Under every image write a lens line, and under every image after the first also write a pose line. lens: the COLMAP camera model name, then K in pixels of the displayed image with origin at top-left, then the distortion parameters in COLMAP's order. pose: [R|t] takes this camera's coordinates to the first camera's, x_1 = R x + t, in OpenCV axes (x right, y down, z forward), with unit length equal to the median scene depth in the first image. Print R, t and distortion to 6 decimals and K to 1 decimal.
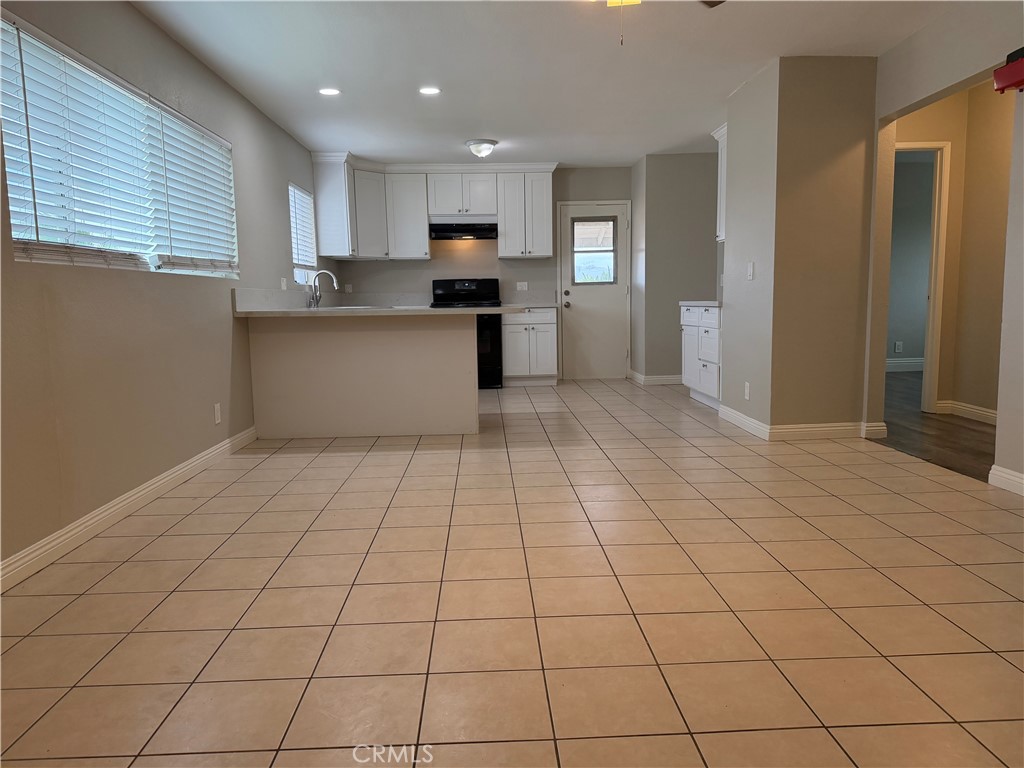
lens RADIAL K [[719.4, 0, 512.0], [0, 719.4, 384.0], [0, 0, 1]] dist [0.185499, -0.278570]
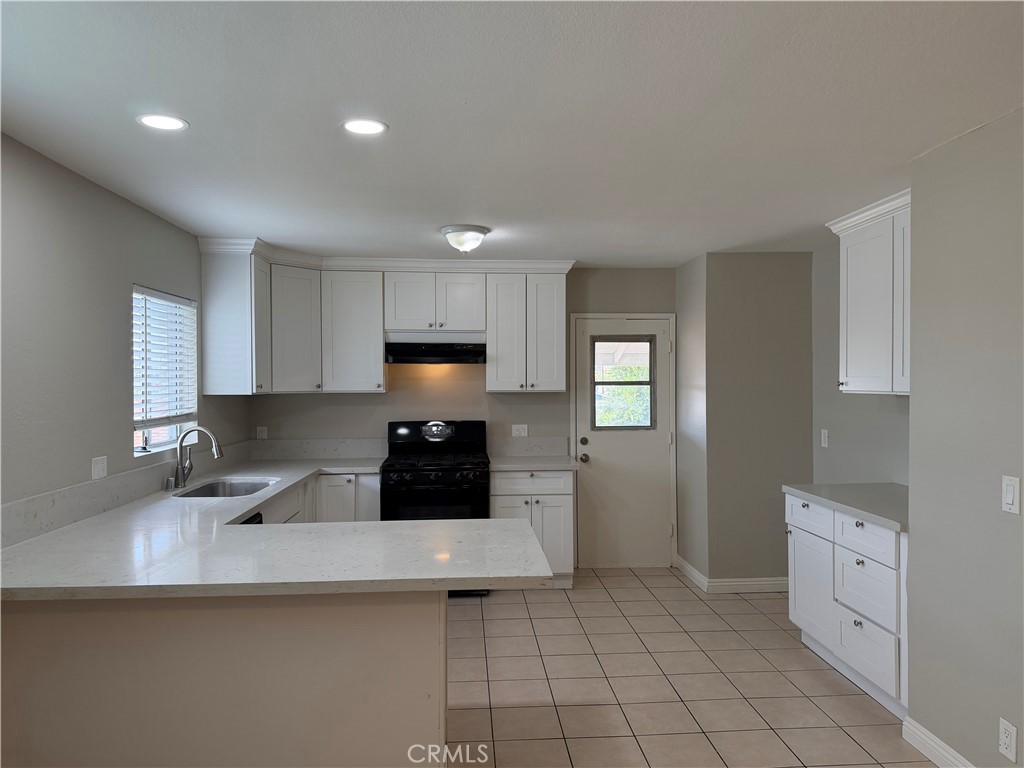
lens RADIAL K [[719.4, 0, 512.0], [0, 719.4, 384.0], [0, 0, 1]] dist [0.185499, -0.278570]
pose [[0.999468, 0.017587, 0.027476, -0.013461], [-0.014327, 0.993306, -0.114620, -0.105277], [-0.029308, 0.114166, 0.993029, 0.326664]]
